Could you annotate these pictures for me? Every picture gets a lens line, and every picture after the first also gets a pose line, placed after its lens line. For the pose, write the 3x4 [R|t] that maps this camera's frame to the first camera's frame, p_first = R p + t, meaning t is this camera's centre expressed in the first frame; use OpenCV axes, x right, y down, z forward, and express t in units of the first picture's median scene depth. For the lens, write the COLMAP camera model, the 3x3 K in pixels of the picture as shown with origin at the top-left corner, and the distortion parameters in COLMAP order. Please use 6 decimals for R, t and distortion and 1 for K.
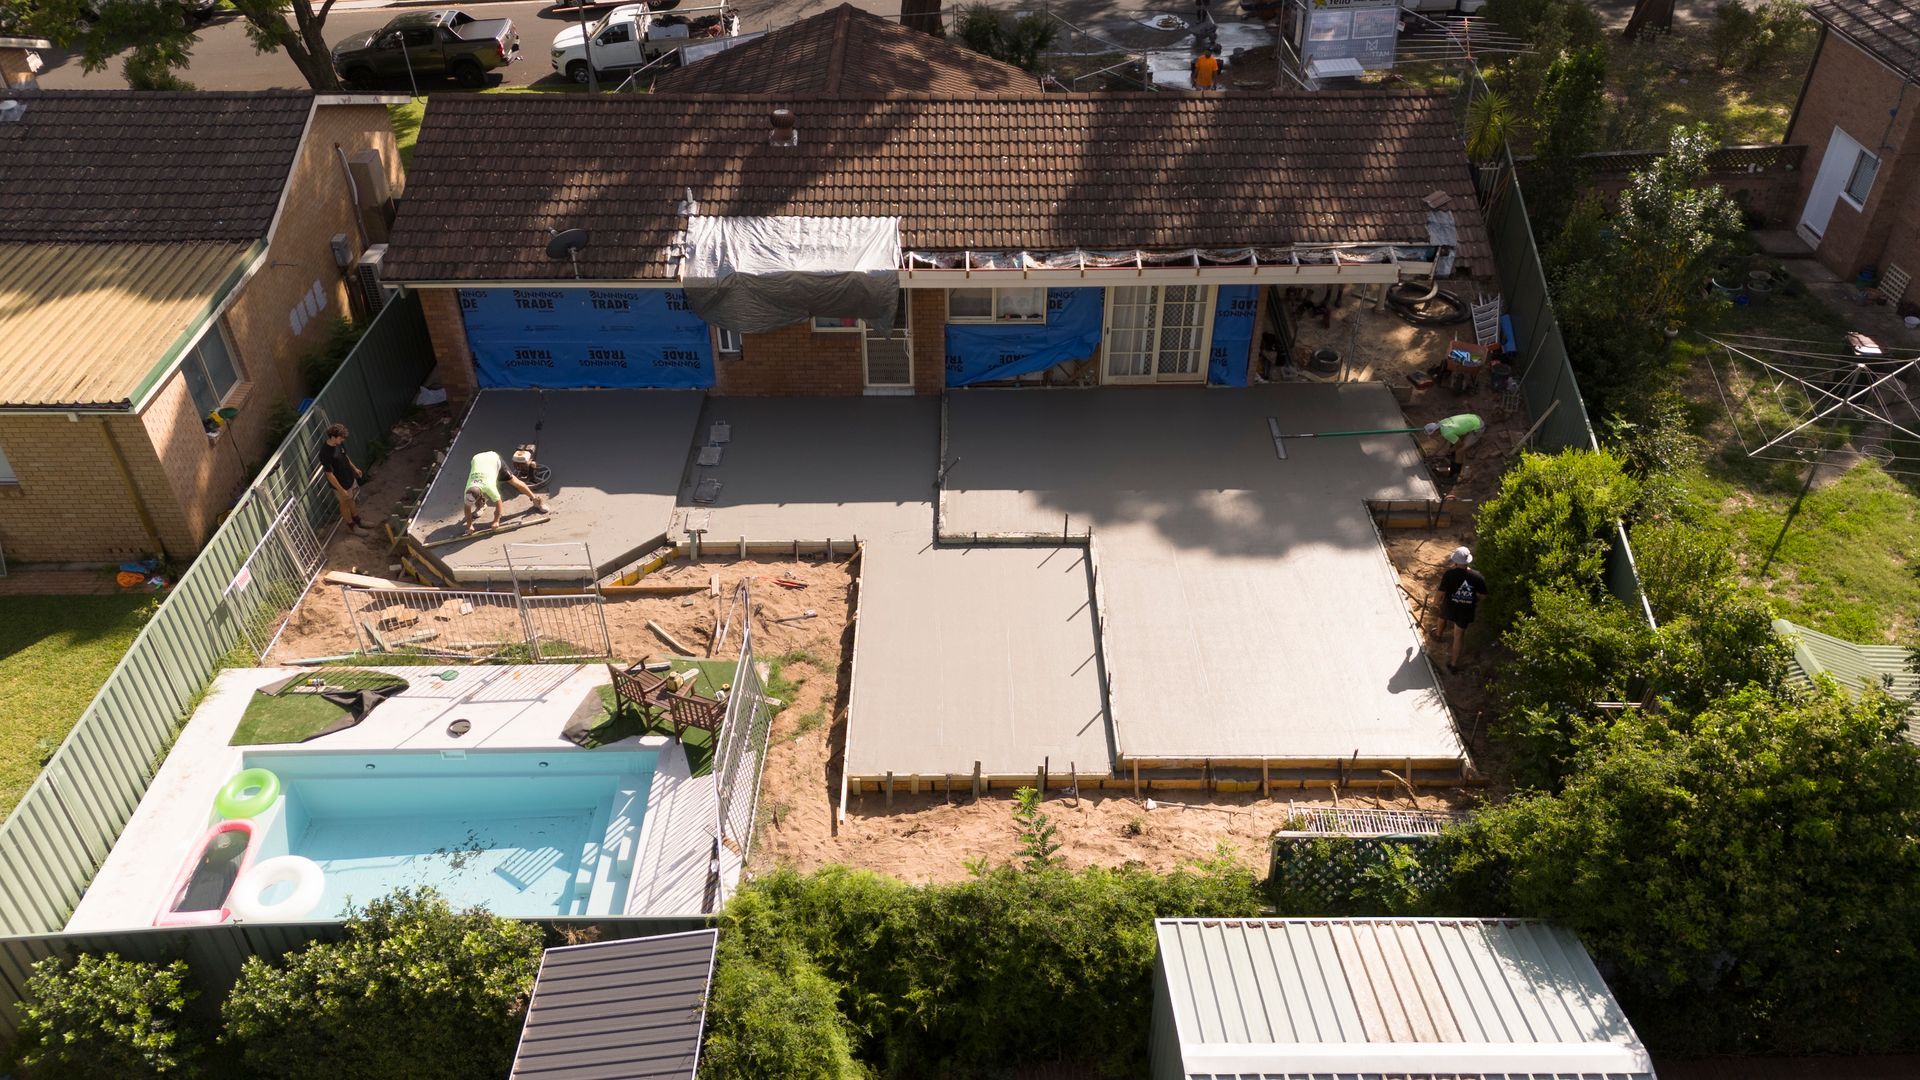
lens RADIAL K [[1412.9, 0, 956.7], [0, 1412.9, 538.6], [0, 0, 1]] dist [0.067033, -0.067300]
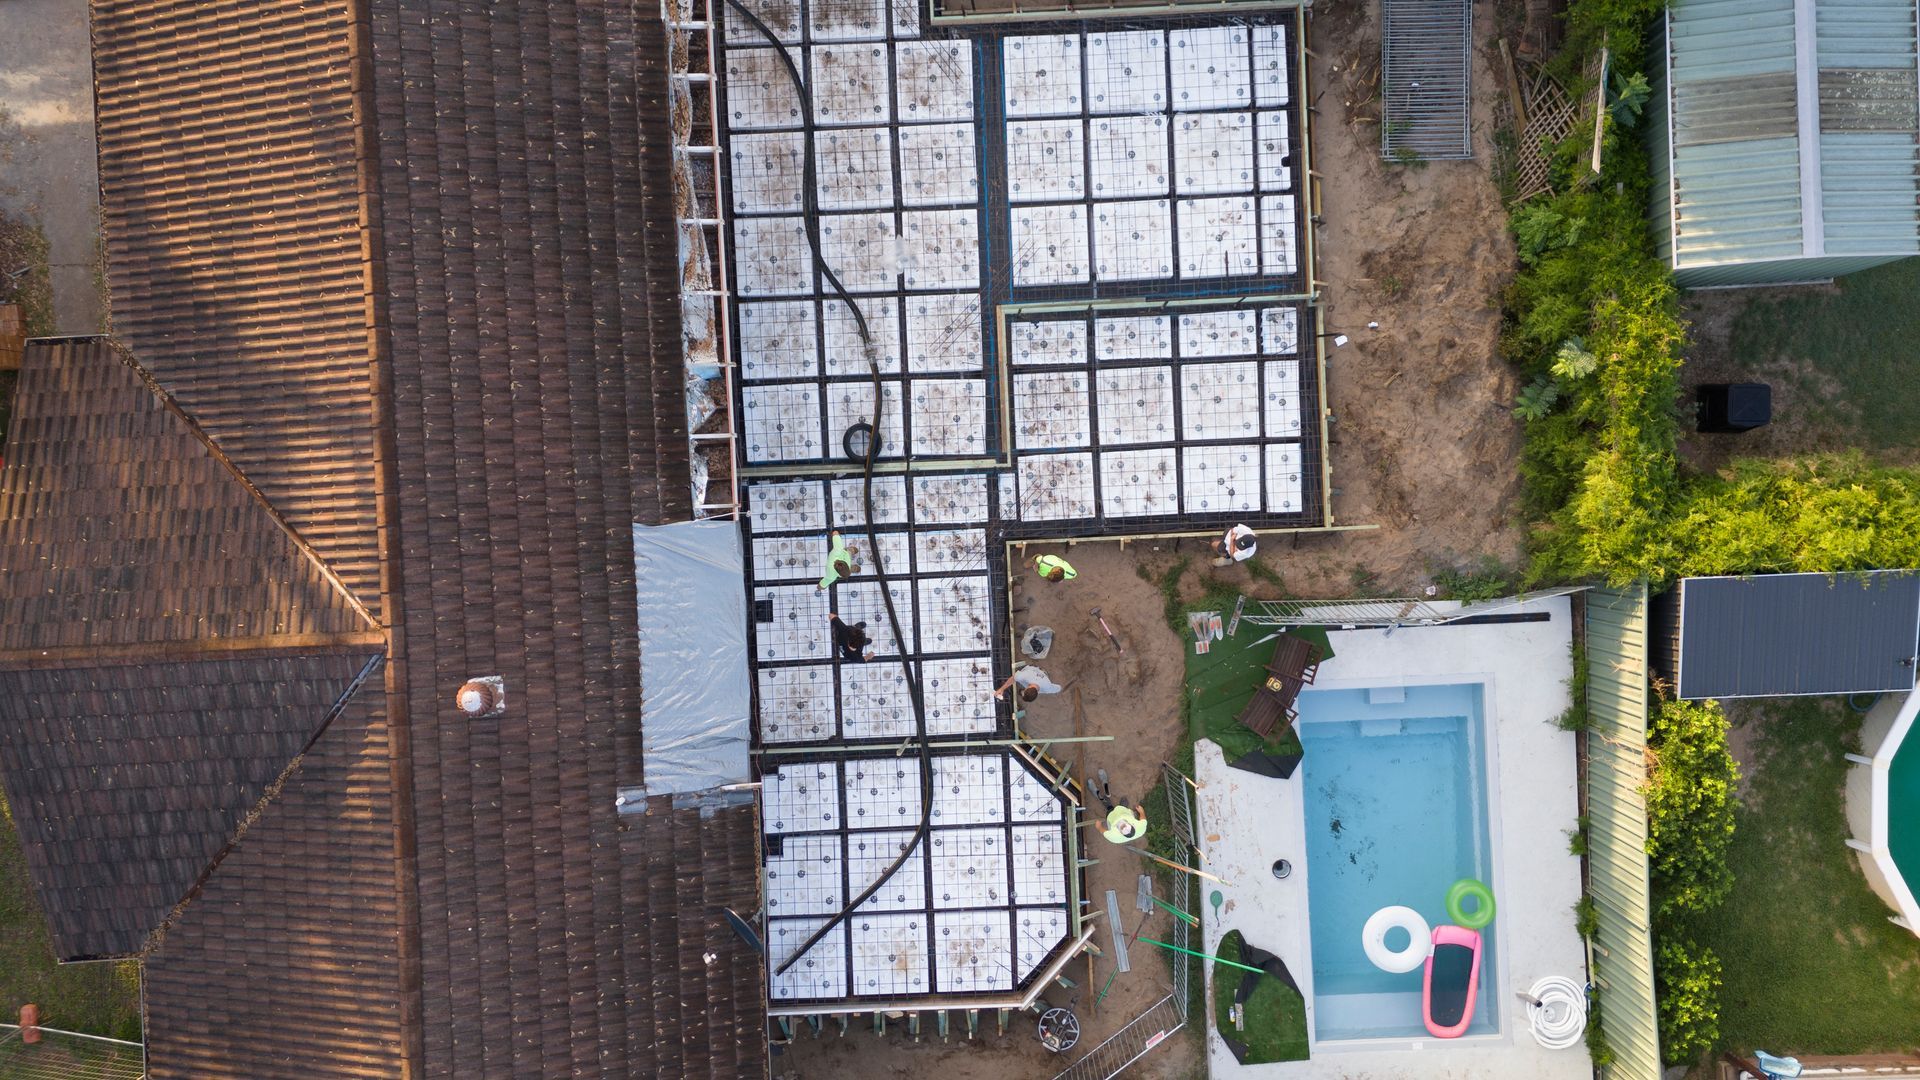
lens RADIAL K [[1412.9, 0, 953.1], [0, 1412.9, 542.6], [0, 0, 1]] dist [0.067033, -0.067300]
pose [[-0.041776, -0.999070, -0.010659, -0.050201], [0.611745, -0.034012, 0.790324, -0.753833], [-0.789951, 0.026496, 0.612597, 0.403908]]
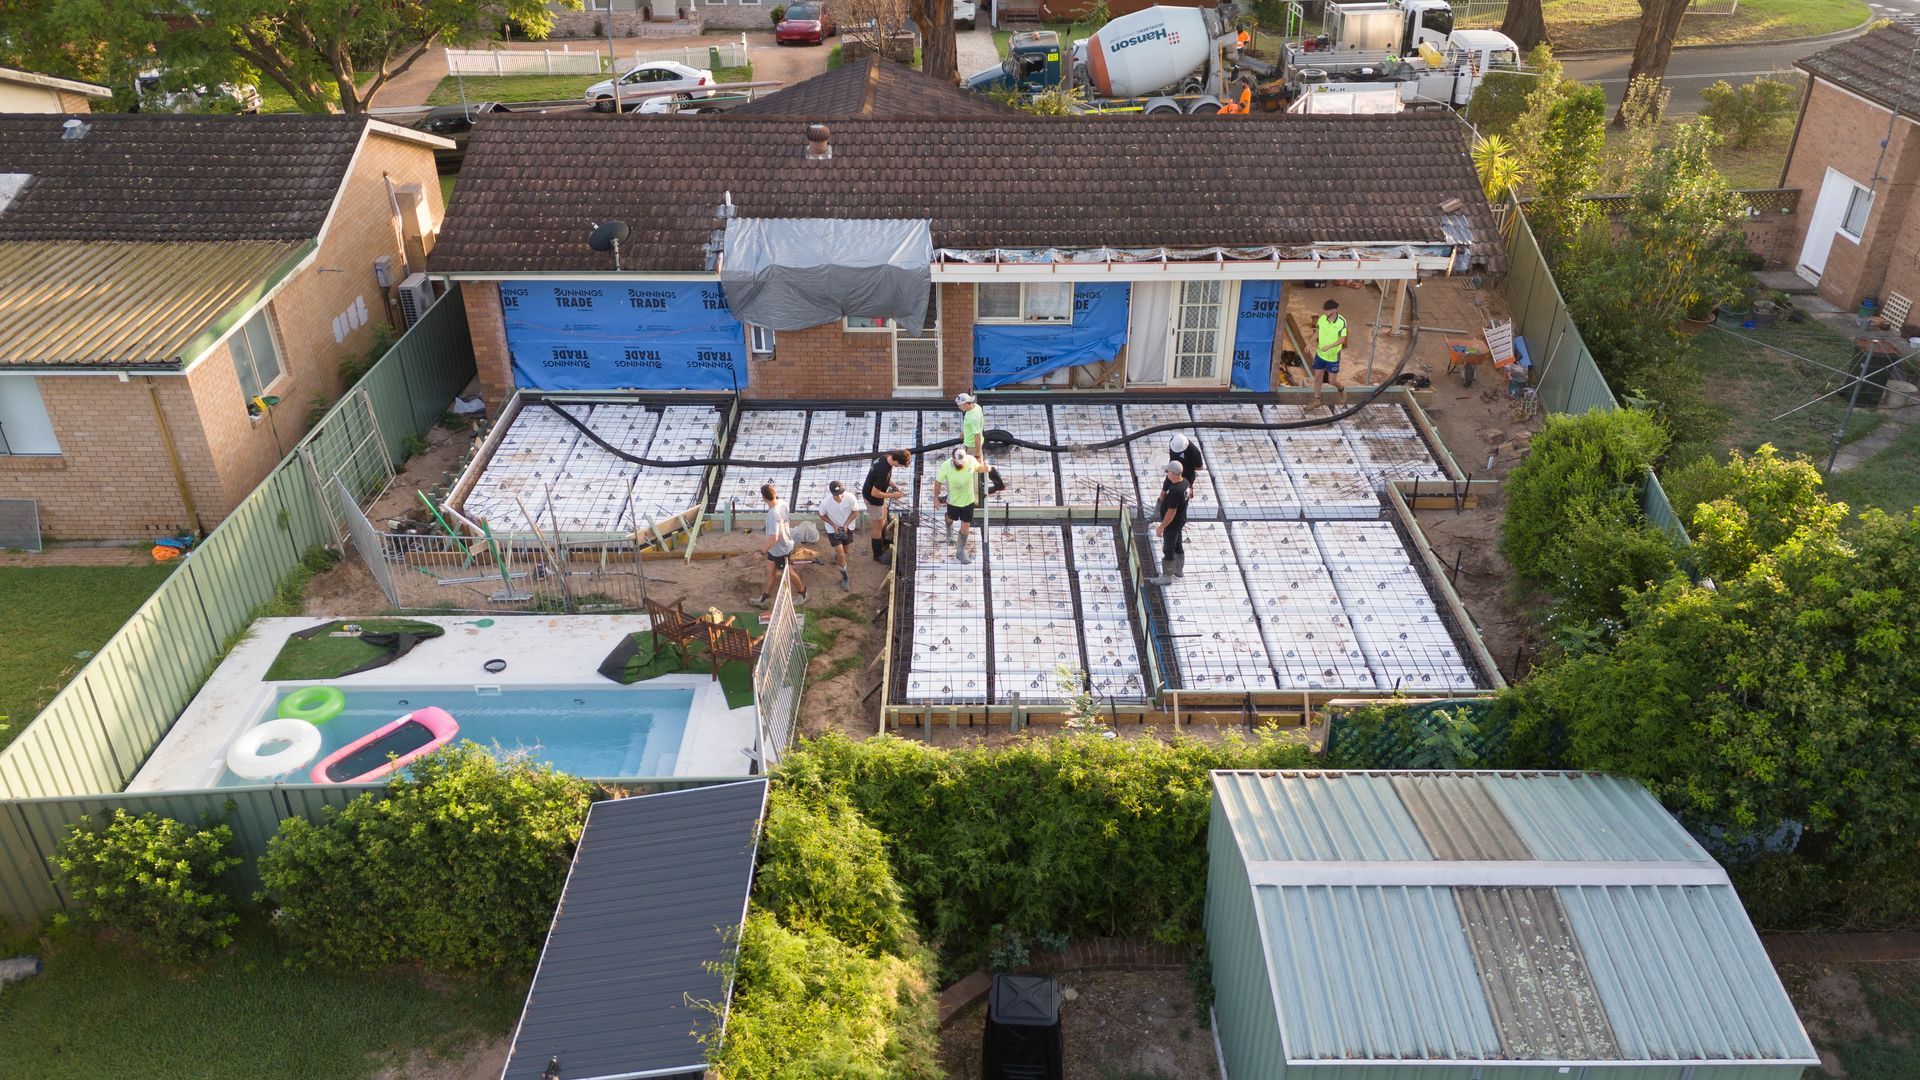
lens RADIAL K [[1412.9, 0, 957.2], [0, 1412.9, 538.8], [0, 0, 1]] dist [0.067033, -0.067300]
pose [[0.999993, 0.003562, 0.001068, -0.022061], [-0.003414, 0.993208, -0.116305, 0.128559], [-0.001475, 0.116301, 0.993213, 0.001317]]
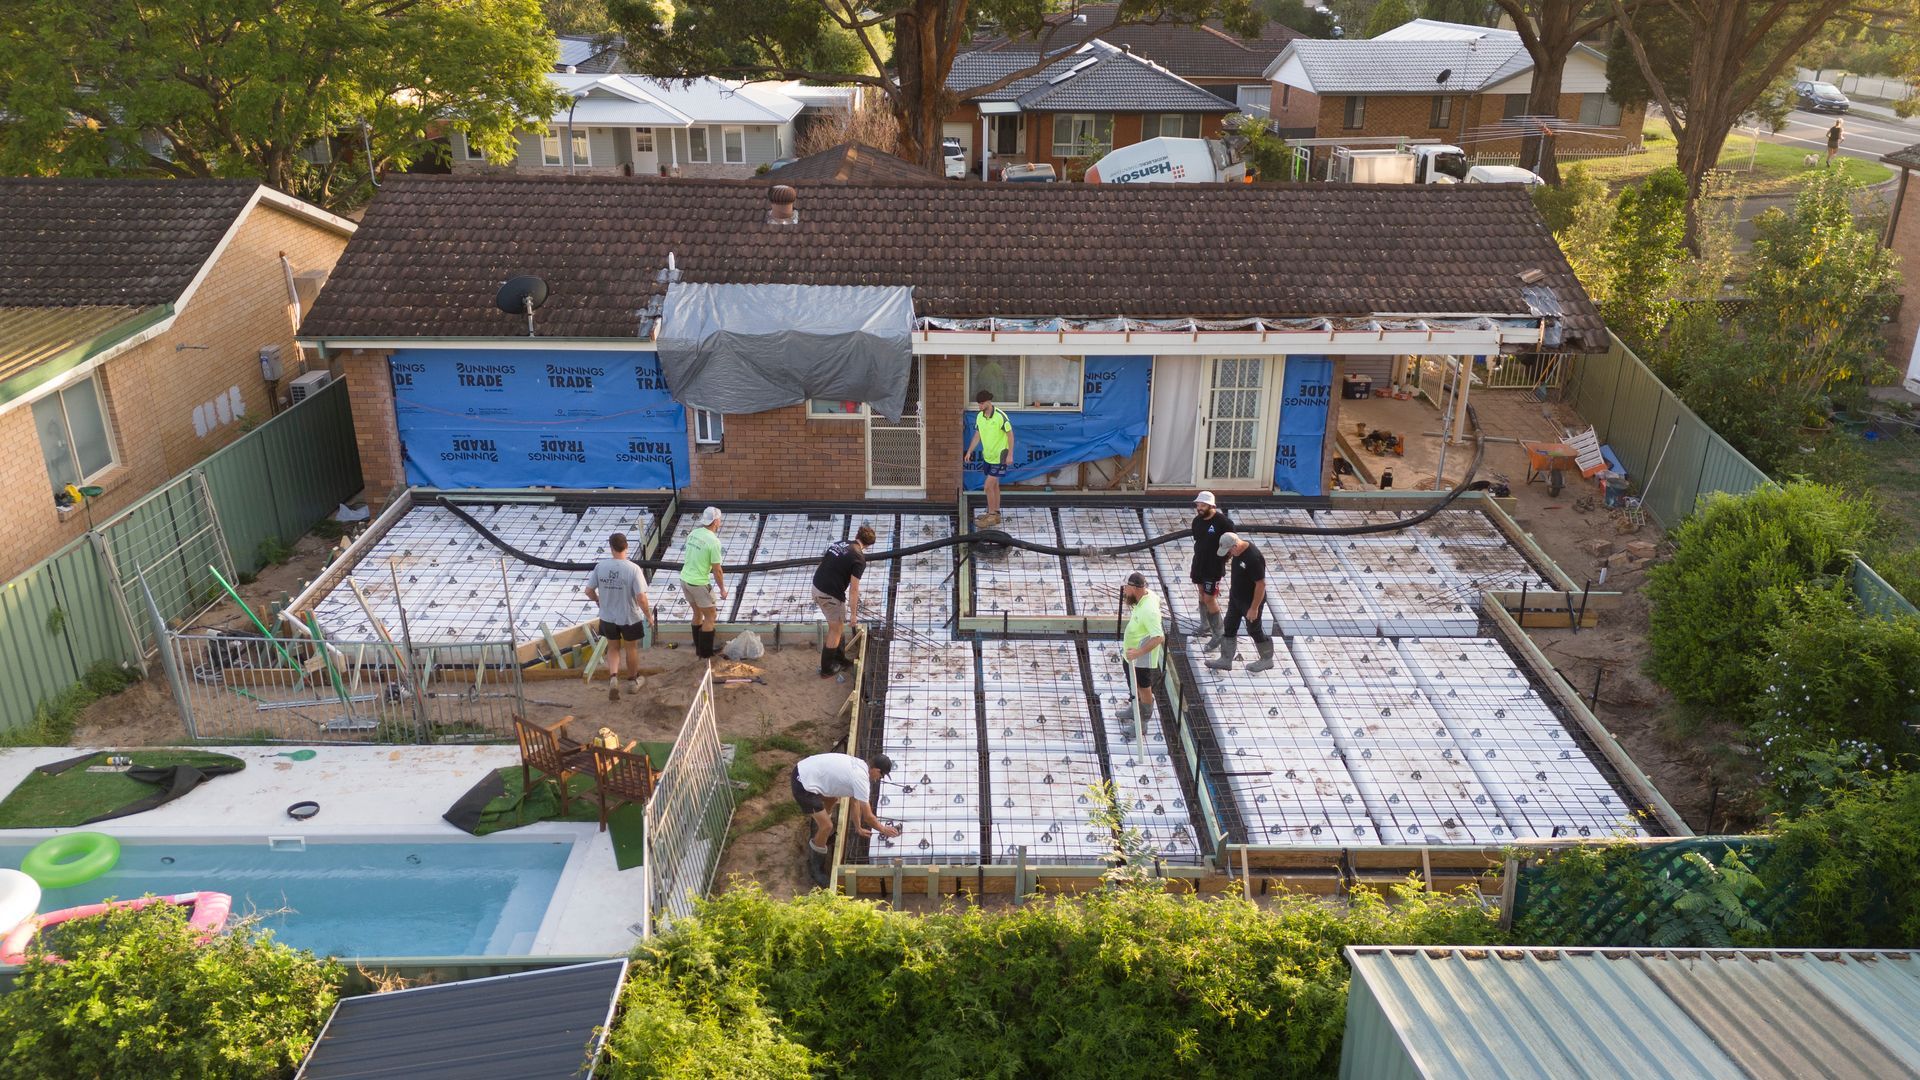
lens RADIAL K [[1412.9, 0, 957.8], [0, 1412.9, 537.4], [0, 0, 1]] dist [0.067033, -0.067300]
pose [[0.999914, 0.009756, 0.008802, -0.019738], [-0.007174, 0.966578, -0.256271, 0.147450], [-0.011008, 0.256185, 0.966565, 0.210446]]
